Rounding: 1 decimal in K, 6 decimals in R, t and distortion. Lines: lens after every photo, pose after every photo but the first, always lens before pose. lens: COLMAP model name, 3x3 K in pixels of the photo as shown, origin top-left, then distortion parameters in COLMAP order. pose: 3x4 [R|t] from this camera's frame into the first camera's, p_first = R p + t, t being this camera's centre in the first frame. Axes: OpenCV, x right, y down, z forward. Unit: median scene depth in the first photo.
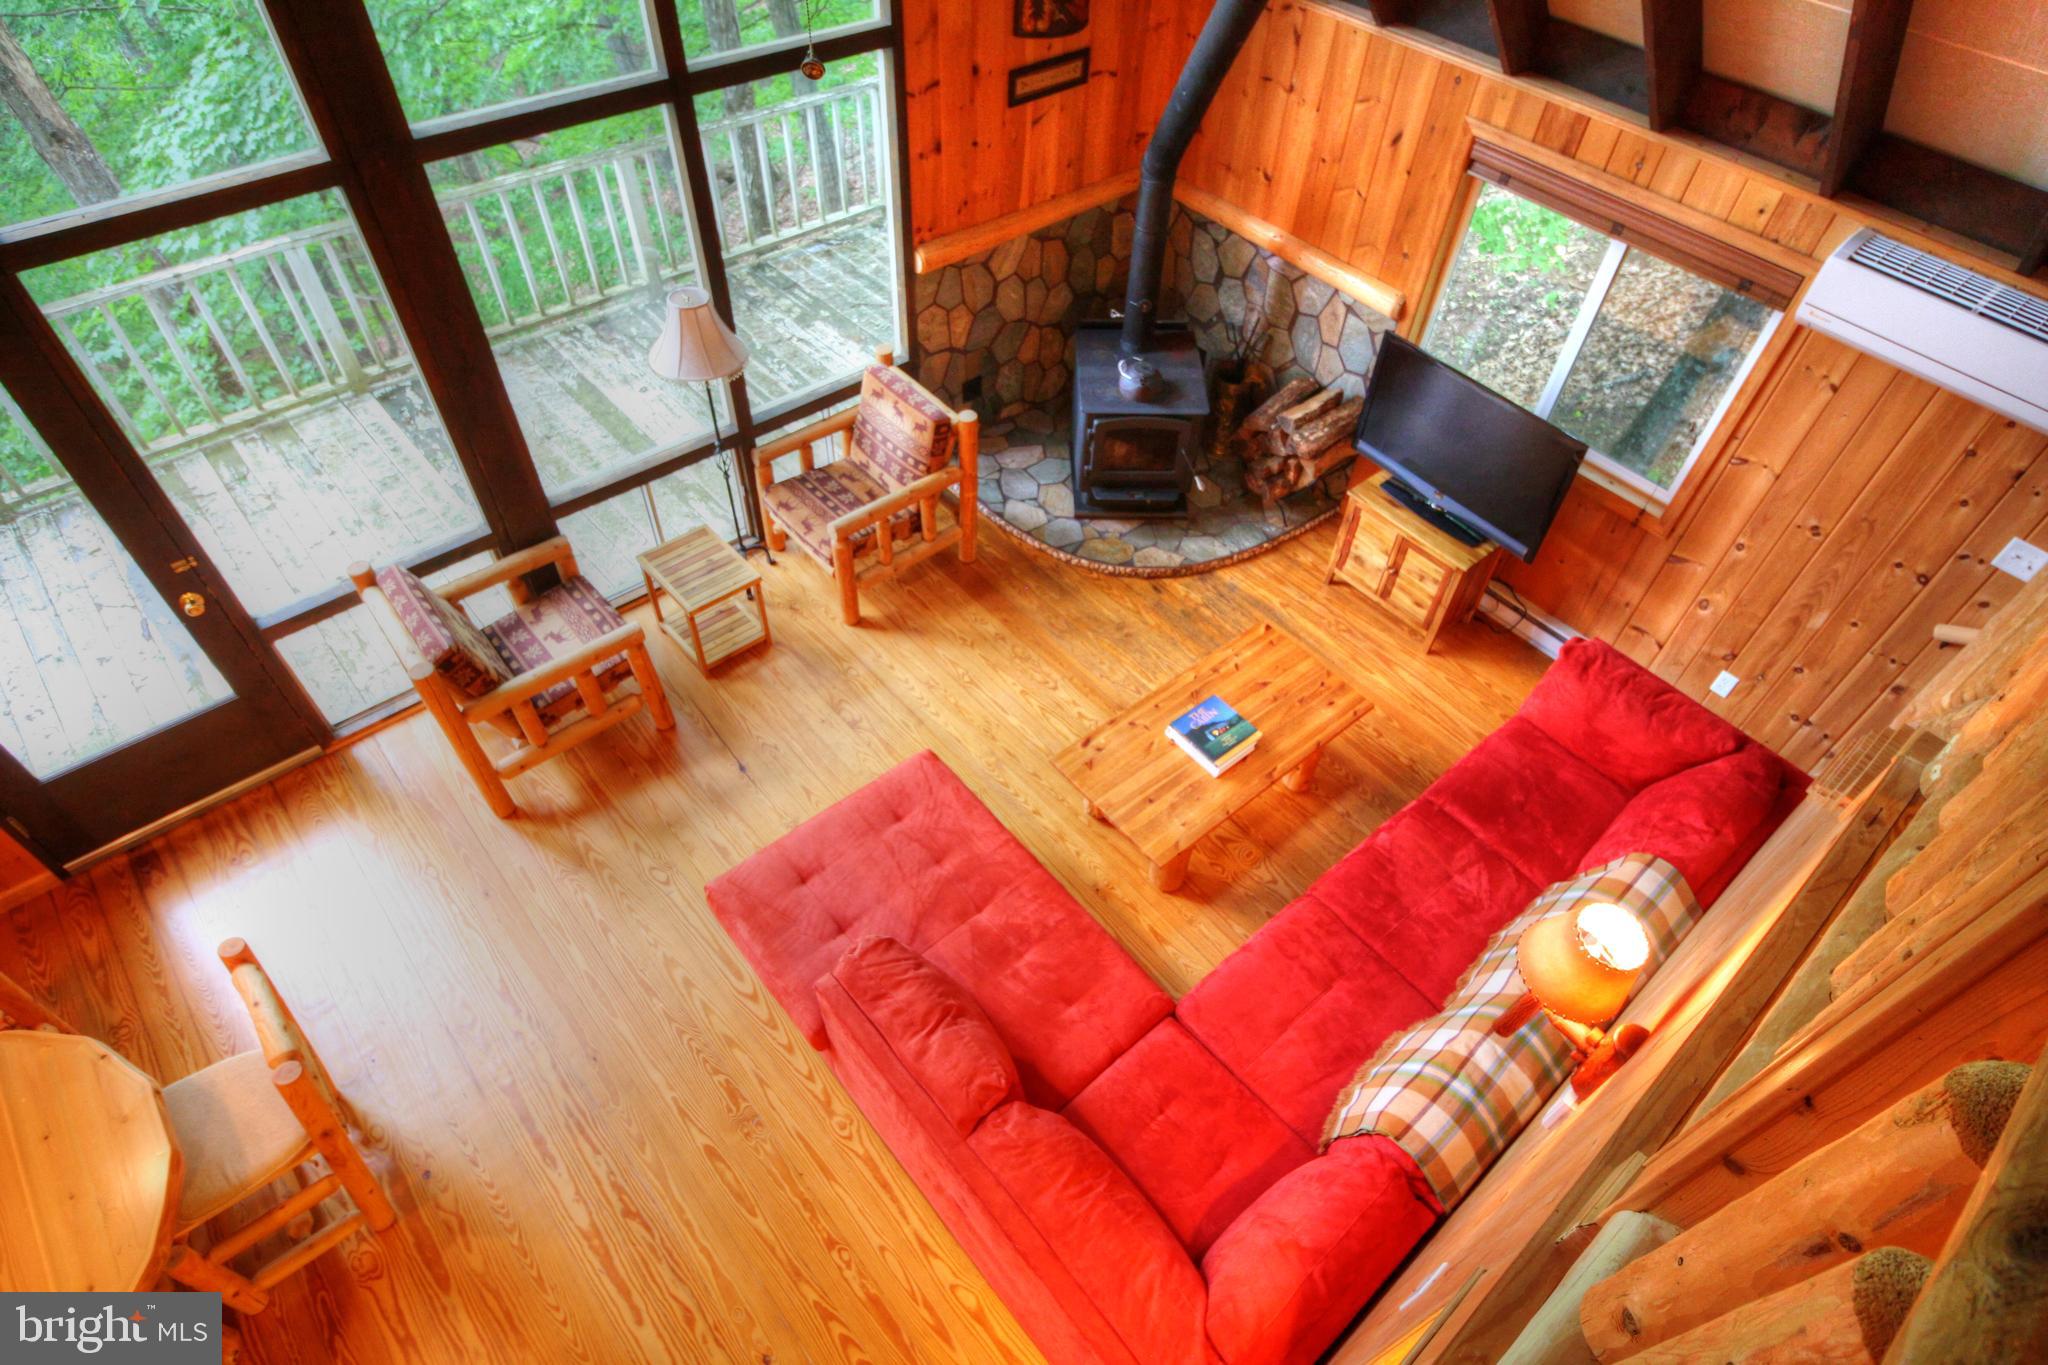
lens RADIAL K [[1102.8, 0, 1040.5], [0, 1102.8, 683.1], [0, 0, 1]] dist [0.001982, -0.001230]
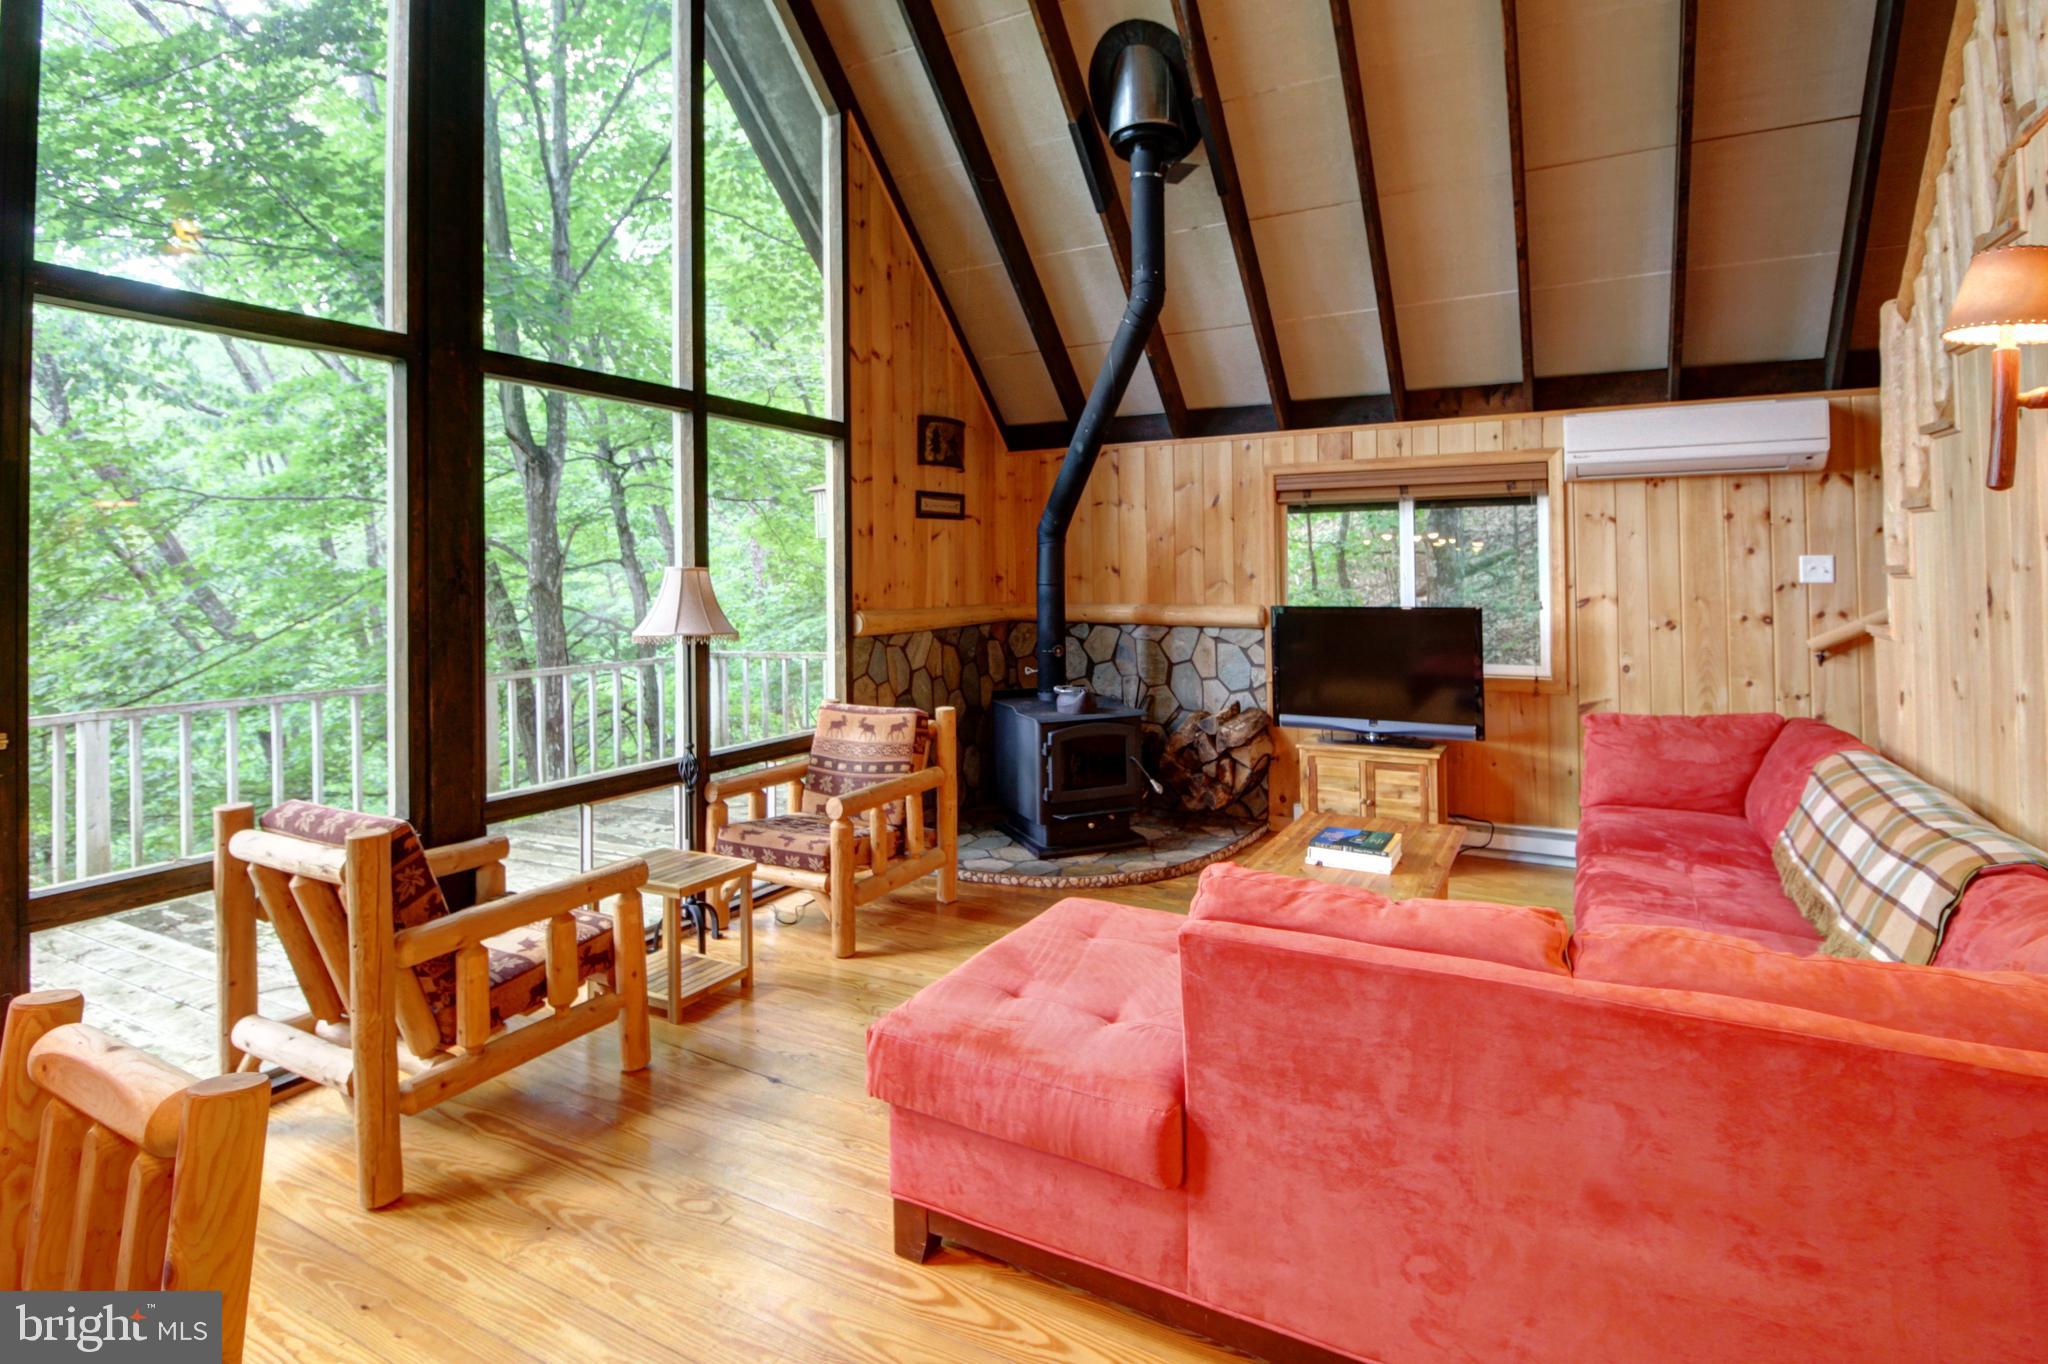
lens RADIAL K [[1006.0, 0, 1028.9], [0, 1006.0, 582.5], [0, 0, 1]] dist [-0.002503, -0.011917]
pose [[0.933189, -0.050832, 0.355772, -0.298135], [0.301723, 0.648632, -0.698742, 0.322999], [-0.195246, 0.759403, 0.620633, 0.326301]]
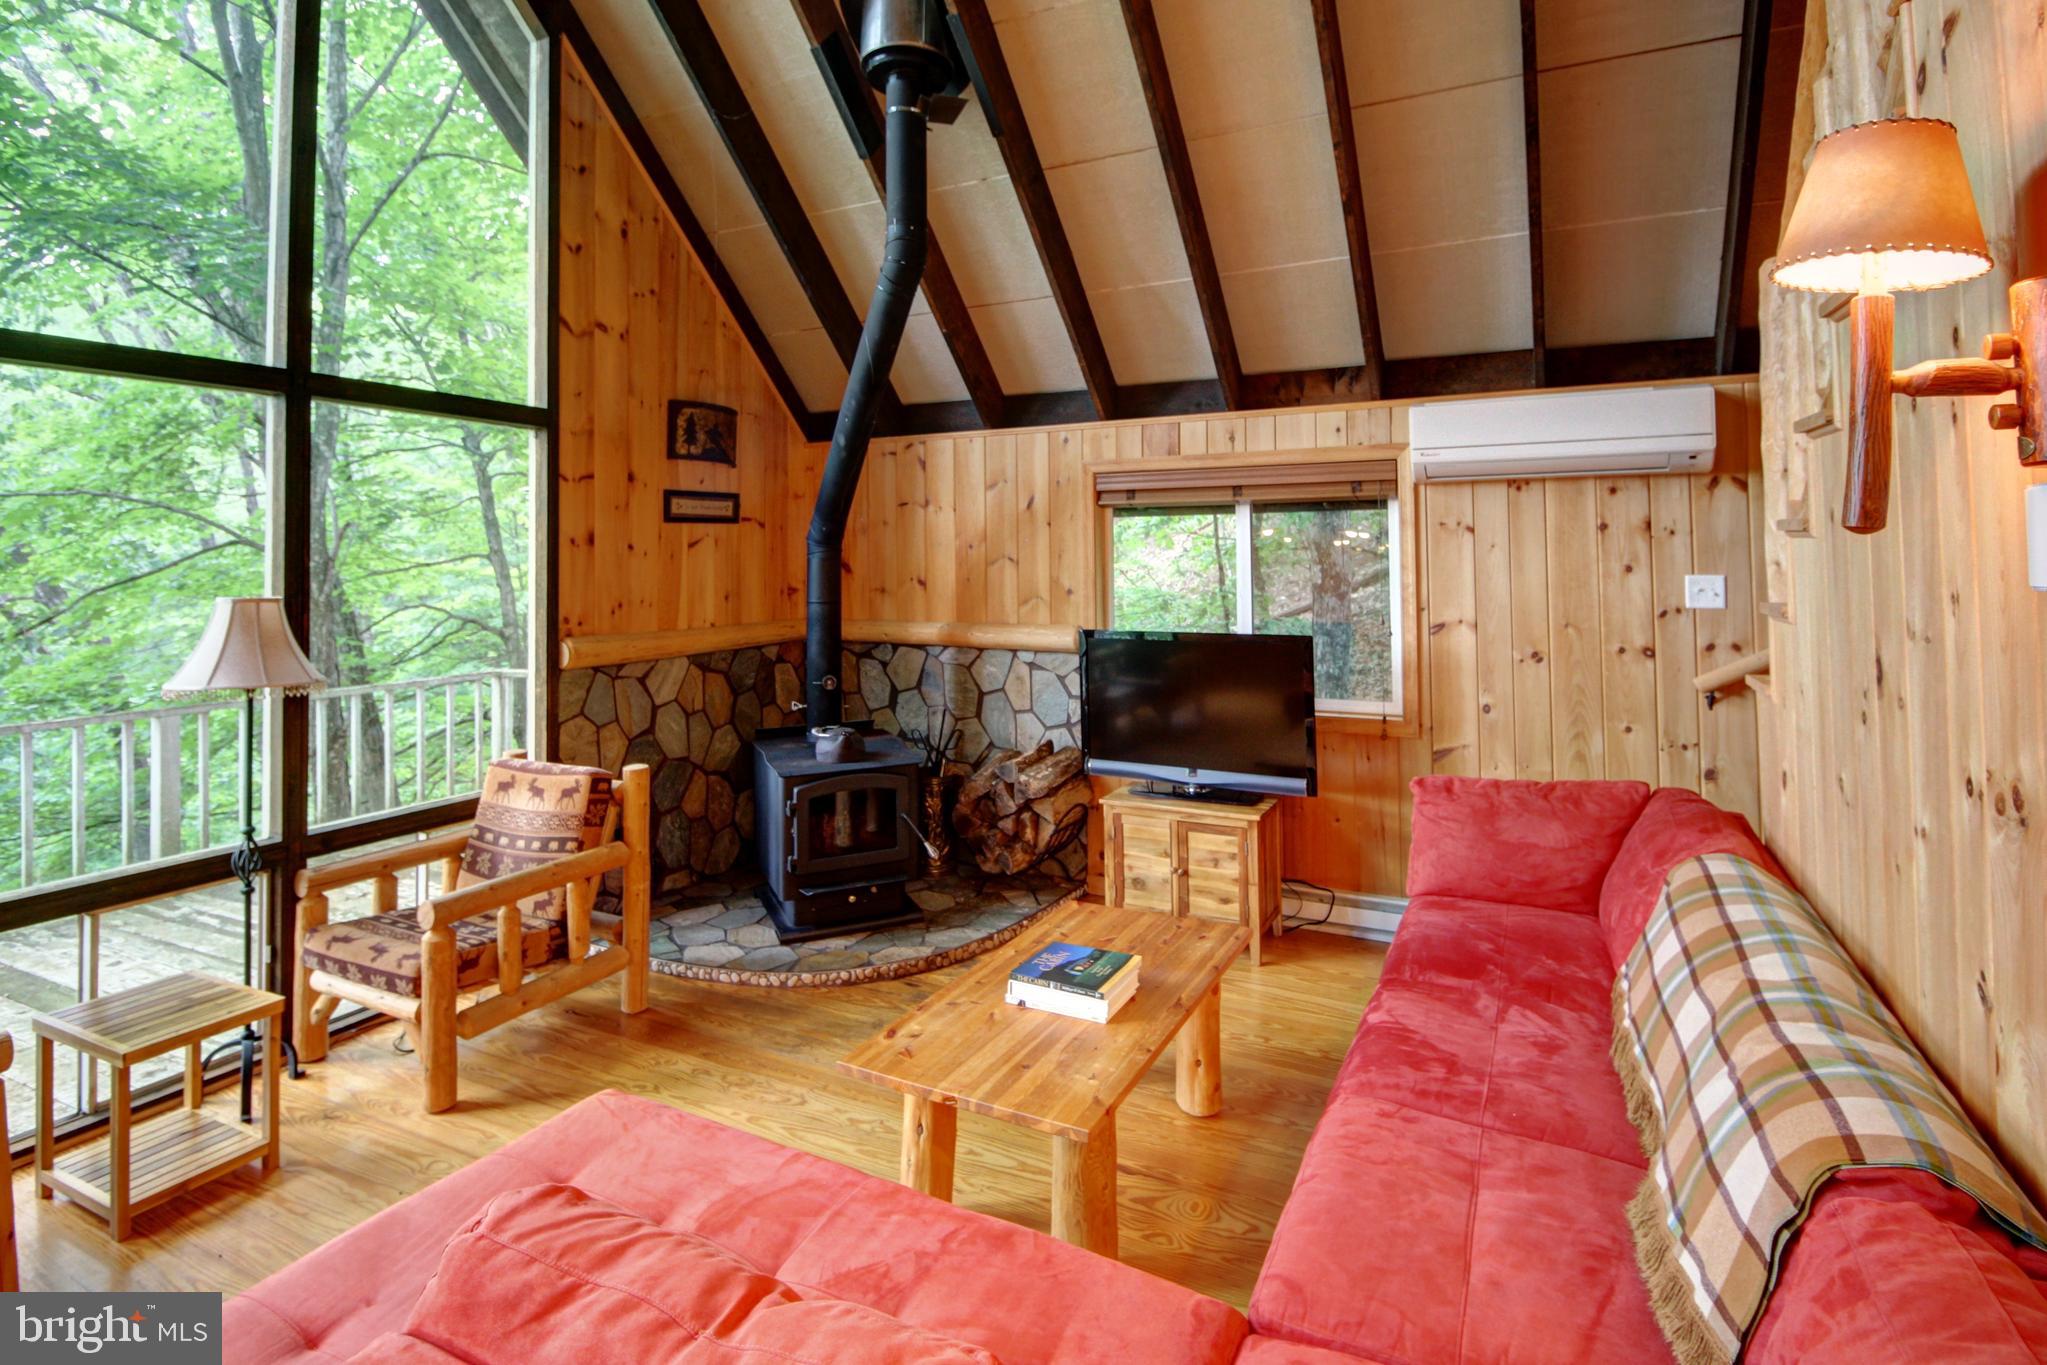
lens RADIAL K [[1011.7, 0, 1035.0], [0, 1011.7, 551.0], [0, 0, 1]] dist [0.001089, -0.010714]
pose [[0.920744, -0.043972, 0.387681, -0.073727], [0.324843, 0.636779, -0.699278, 0.247425], [-0.216118, 0.769792, 0.600595, 0.369003]]
